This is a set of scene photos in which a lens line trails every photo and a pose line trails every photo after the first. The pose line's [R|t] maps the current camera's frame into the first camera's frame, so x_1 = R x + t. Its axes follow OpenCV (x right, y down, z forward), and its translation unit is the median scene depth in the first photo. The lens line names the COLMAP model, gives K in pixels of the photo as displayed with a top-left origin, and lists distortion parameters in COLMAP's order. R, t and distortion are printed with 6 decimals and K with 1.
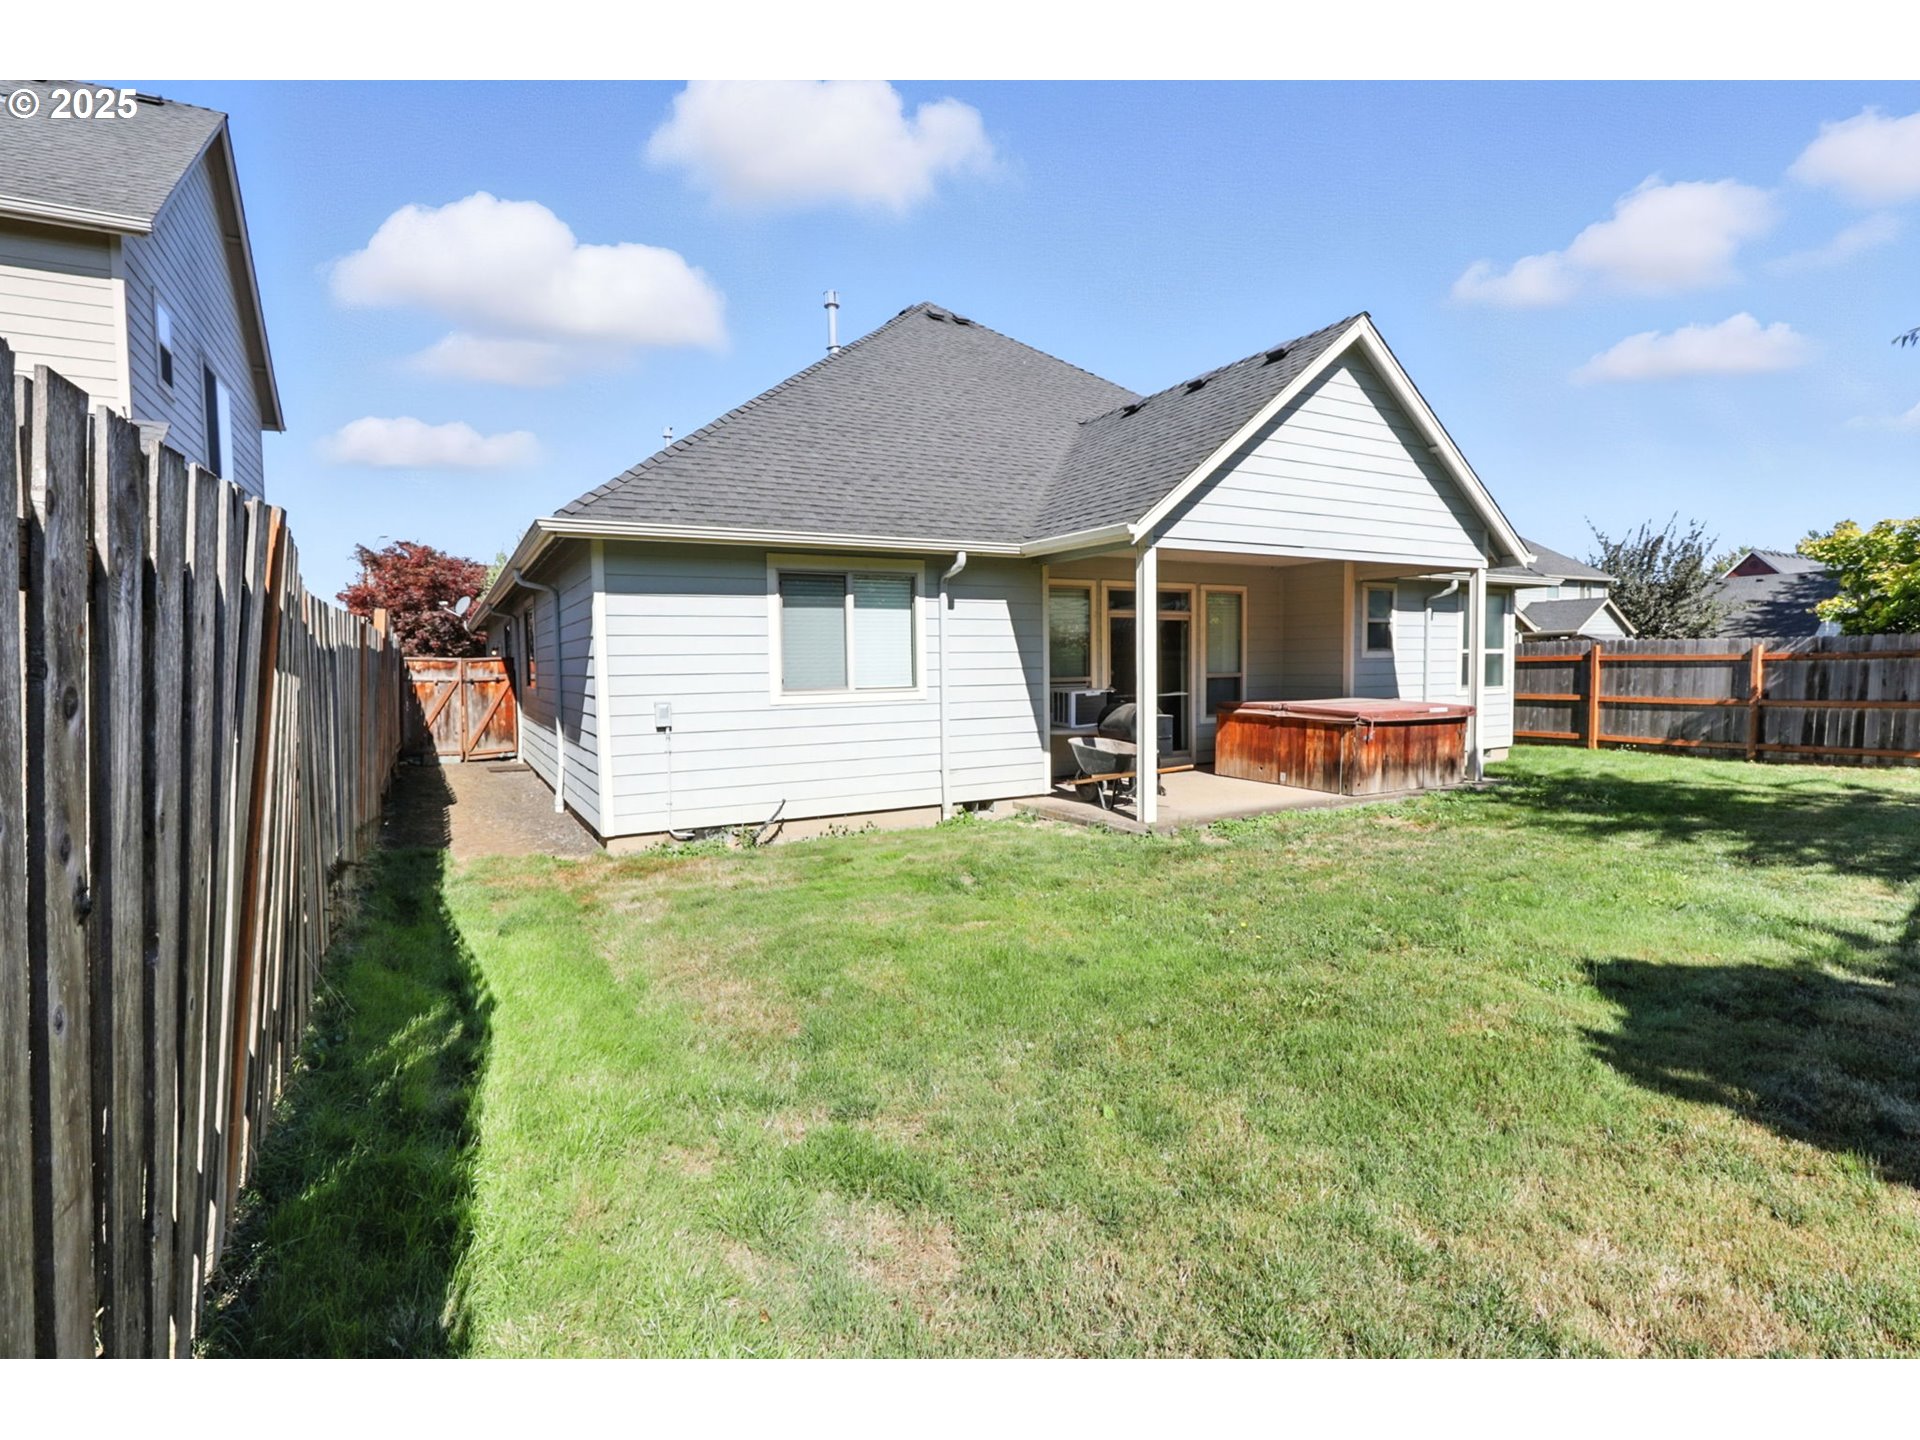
lens RADIAL K [[920.8, 0, 955.7], [0, 920.8, 716.3], [0, 0, 1]] dist [-0.019899, 0.003883]
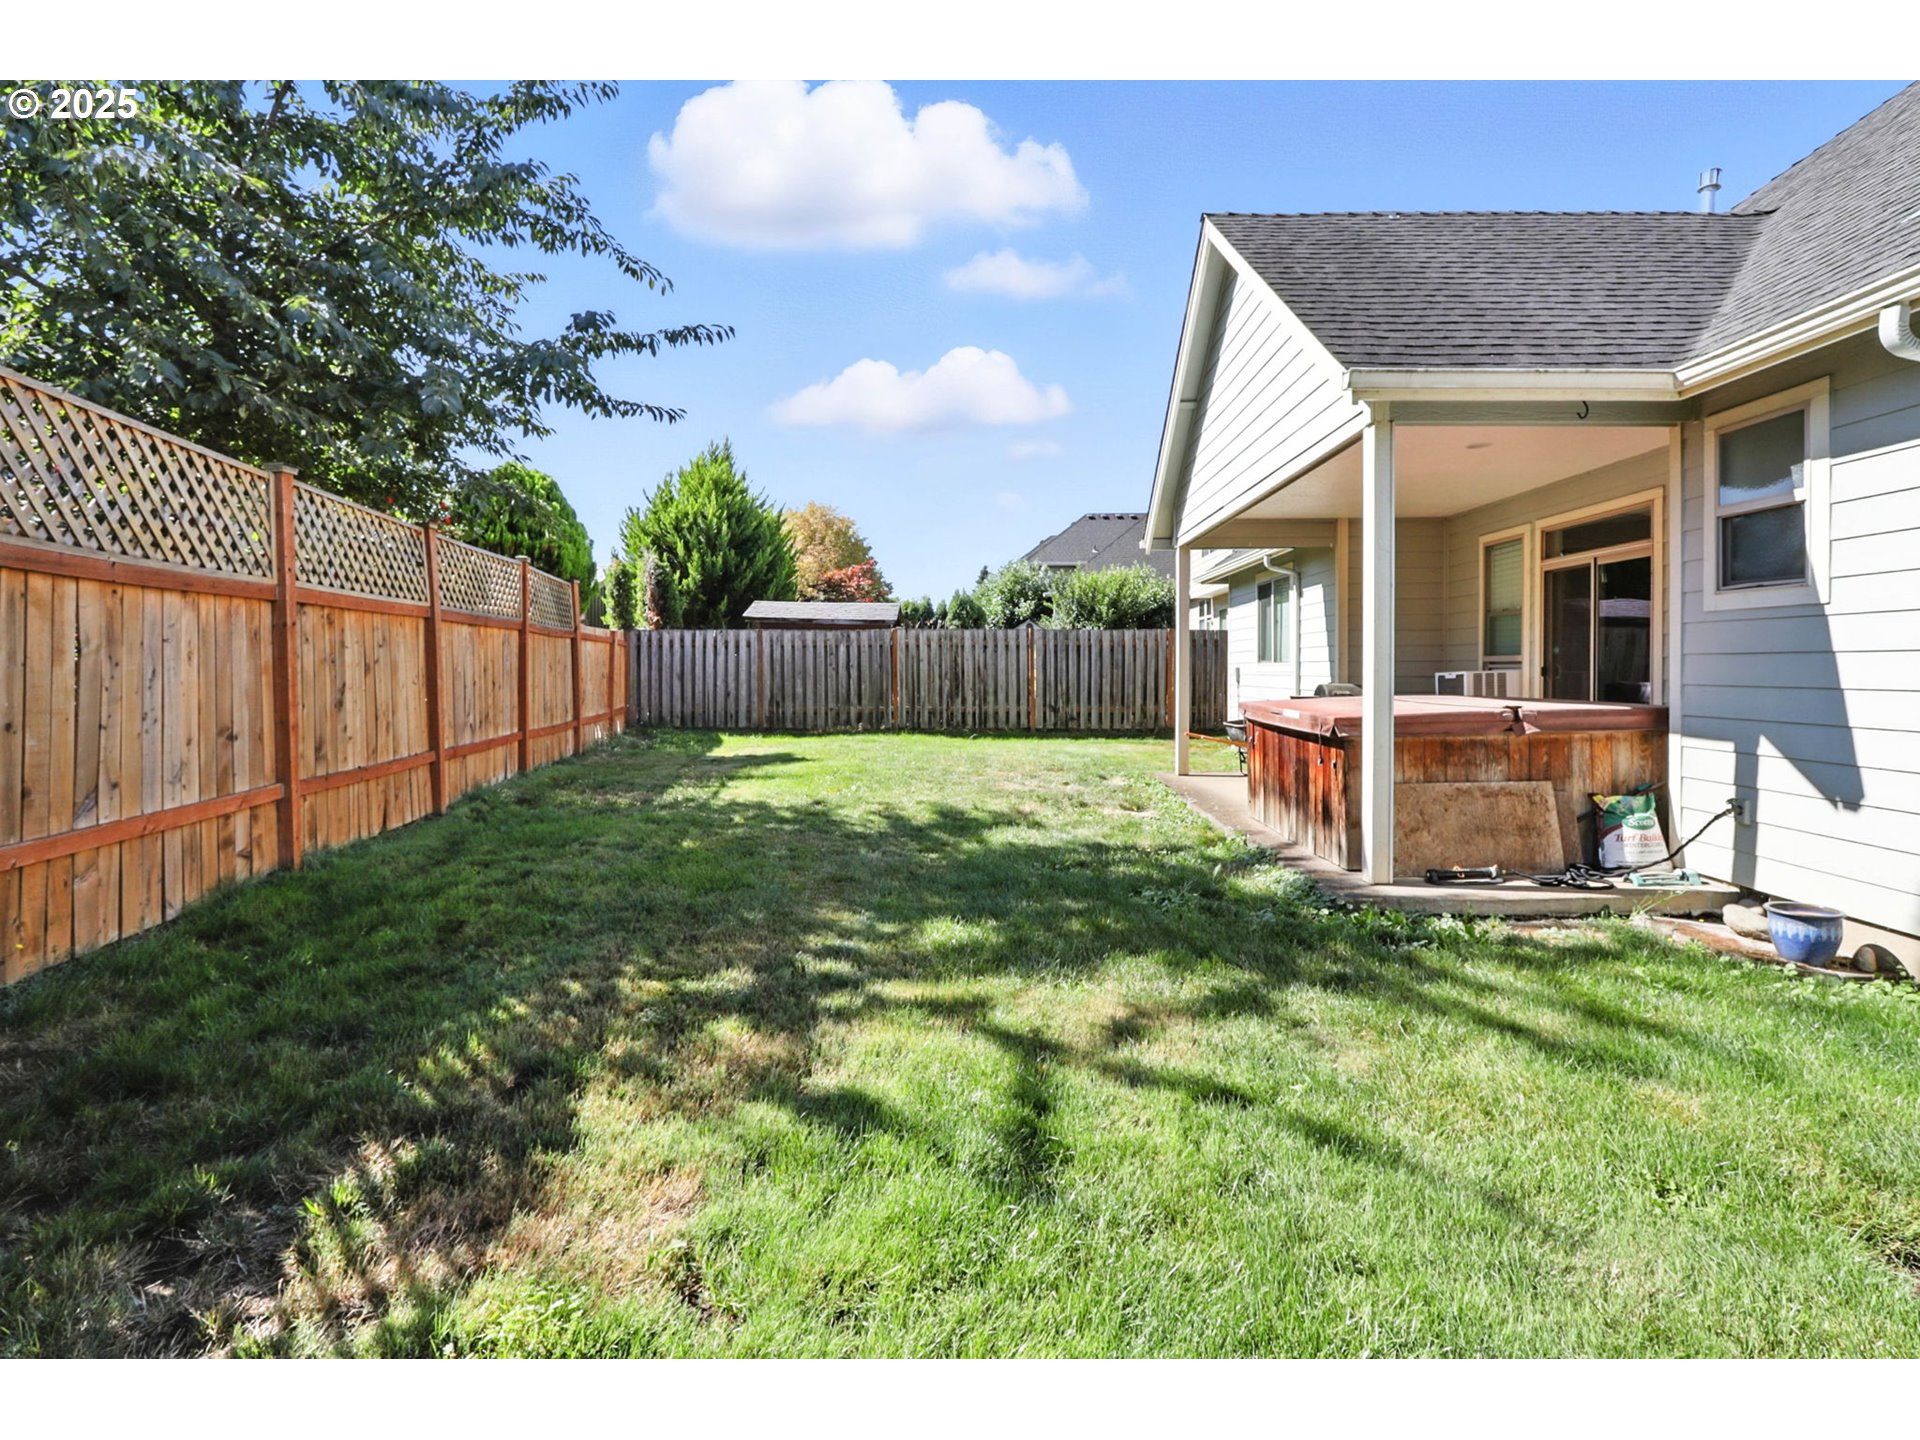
lens RADIAL K [[920.8, 0, 957.0], [0, 920.8, 679.5], [0, 0, 1]] dist [-0.019899, 0.003883]
pose [[-0.516672, 0.026888, -0.855761, 0.978917], [-0.041490, 0.997546, 0.056393, -0.045034], [0.855178, 0.064642, -0.514289, 0.964035]]
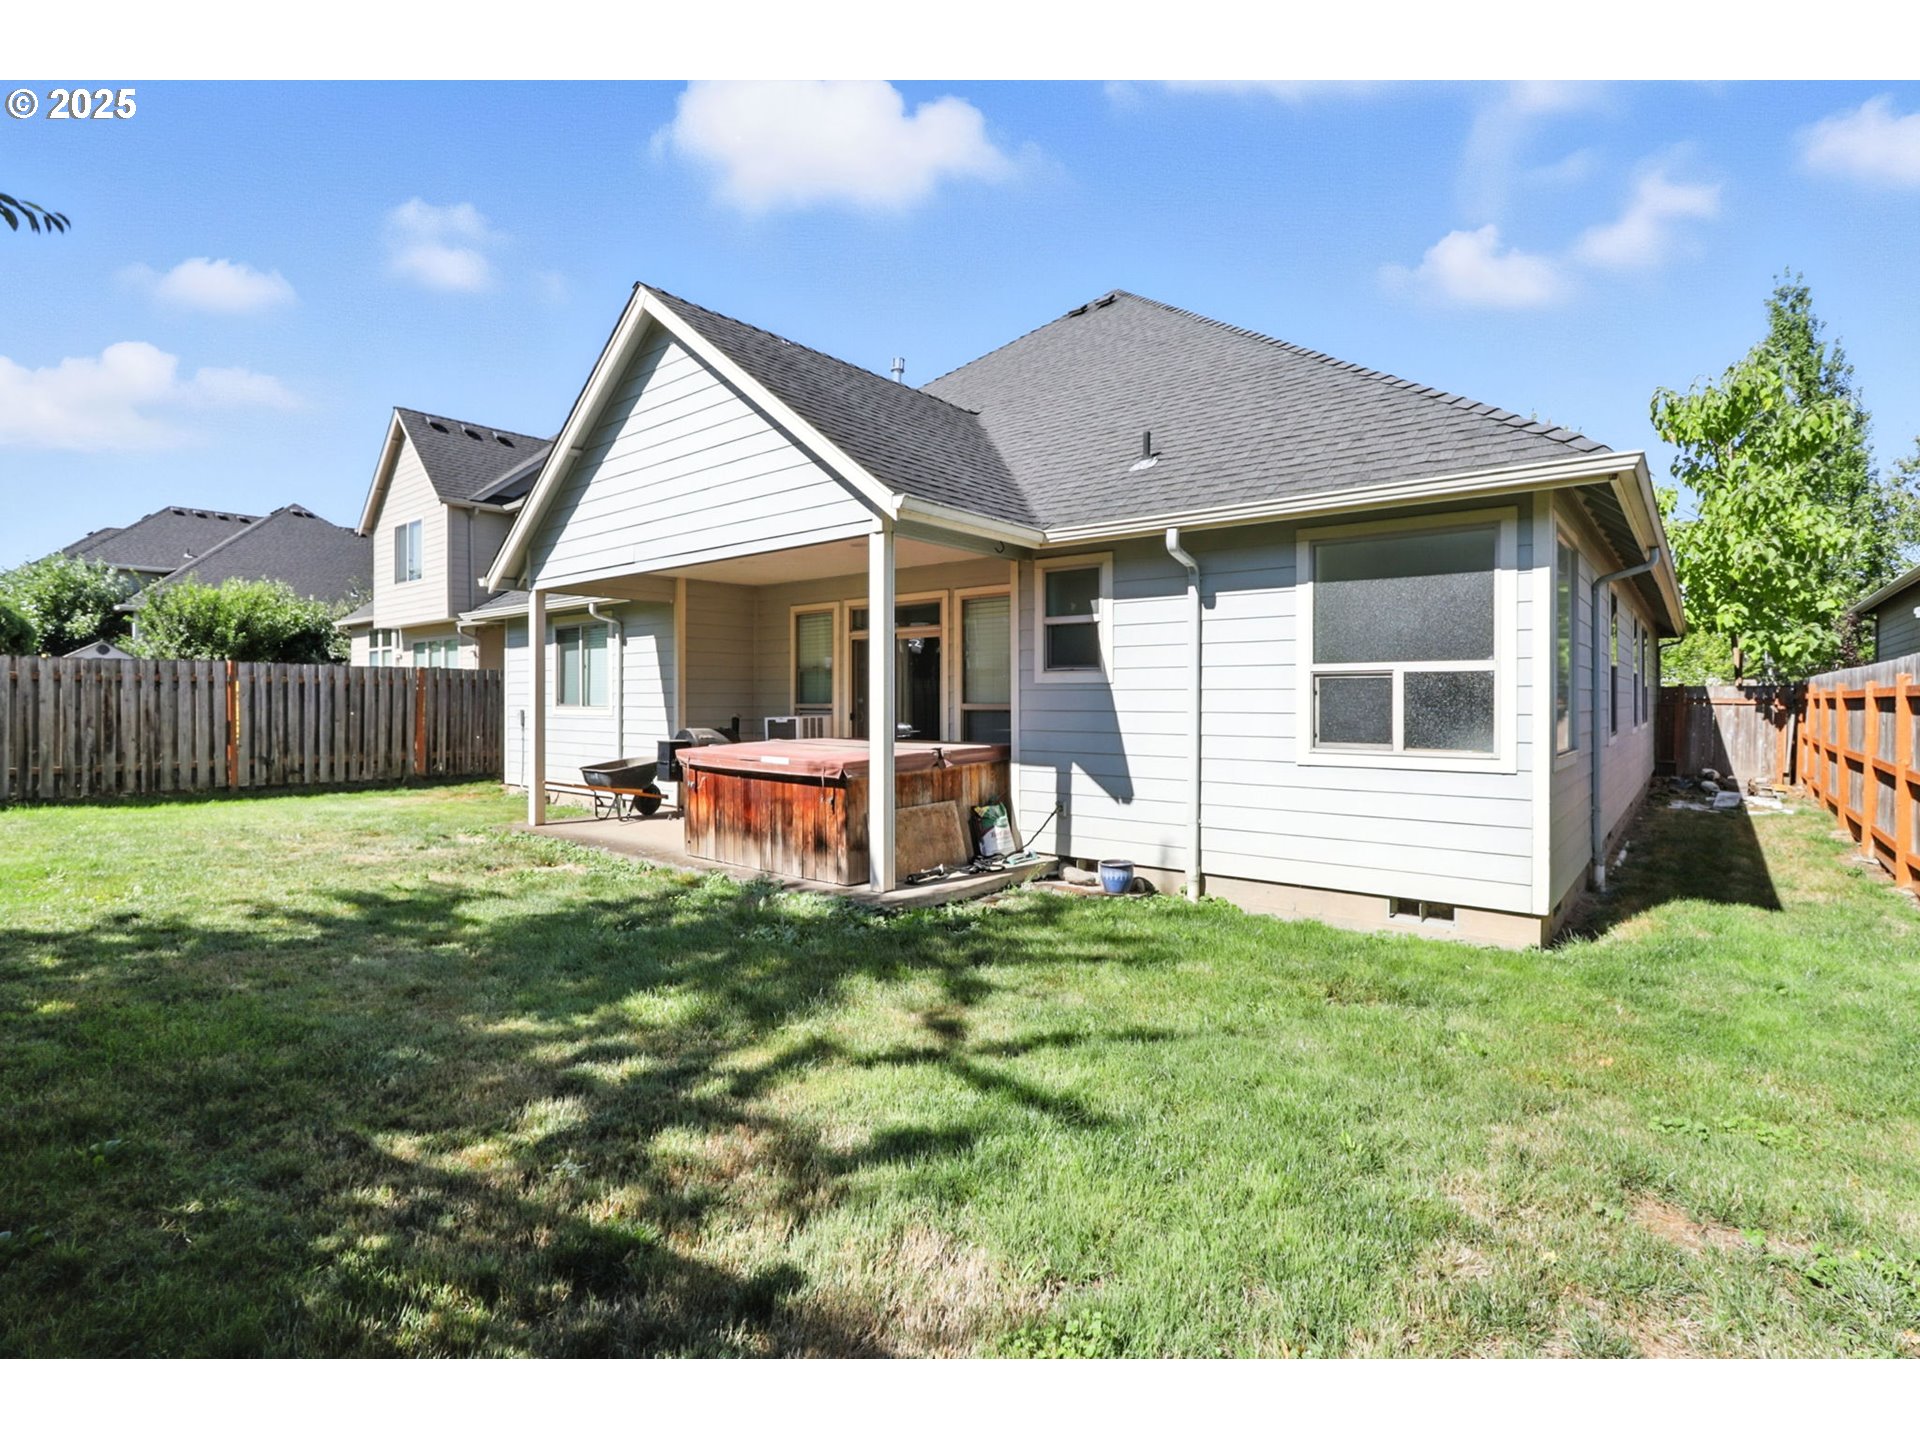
lens RADIAL K [[920.8, 0, 929.4], [0, 920.8, 705.9], [0, 0, 1]] dist [-0.019899, 0.003883]
pose [[0.337029, 0.021095, -0.941258, 1.037512], [-0.061891, 0.998083, 0.000208, -0.046232], [0.939458, 0.058185, 0.337689, 0.754220]]
